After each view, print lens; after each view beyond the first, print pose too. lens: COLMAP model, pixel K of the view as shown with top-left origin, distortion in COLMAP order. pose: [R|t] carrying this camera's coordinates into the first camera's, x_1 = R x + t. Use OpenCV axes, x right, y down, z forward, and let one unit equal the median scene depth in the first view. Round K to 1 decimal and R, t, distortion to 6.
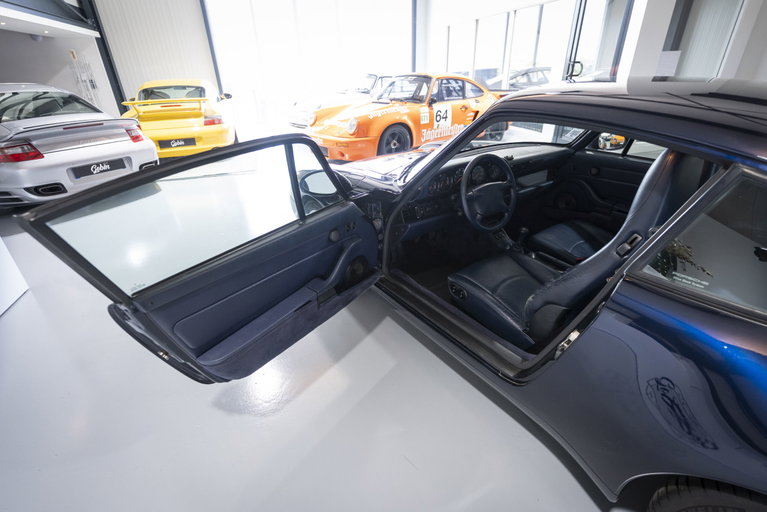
lens RADIAL K [[366.1, 0, 383.5], [0, 366.1, 256.0], [0, 0, 1]] dist [0.009895, -0.005162]
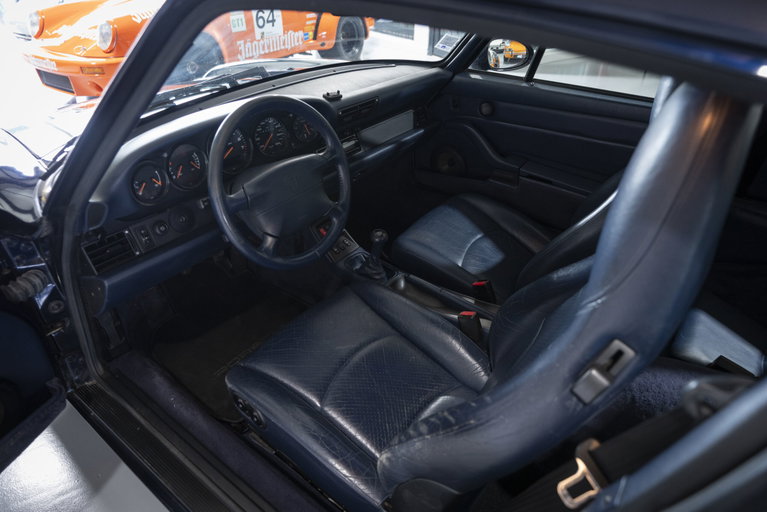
lens RADIAL K [[467.9, 0, 383.5], [0, 467.9, 256.0], [0, 0, 1]] dist [0.007412, 0.001574]
pose [[0.949300, -0.149508, 0.276545, 0.071938], [0.121360, 0.985767, 0.116338, -0.043091], [-0.290003, -0.076878, 0.953933, 0.128856]]
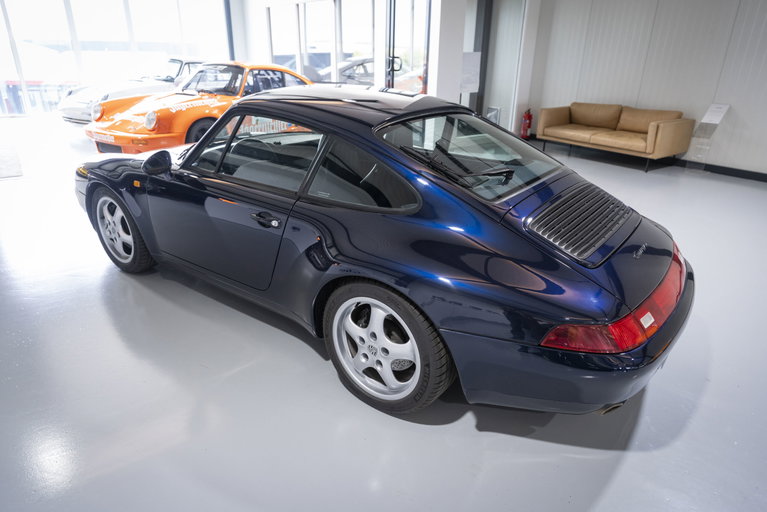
lens RADIAL K [[533.9, 0, 383.5], [0, 533.9, 256.0], [0, 0, 1]] dist [-0.001628, 0.001373]
pose [[0.953184, -0.075204, 0.292890, 0.042679], [0.102819, 0.991475, -0.080039, 0.112657], [-0.284373, 0.106407, 0.952790, -0.304514]]
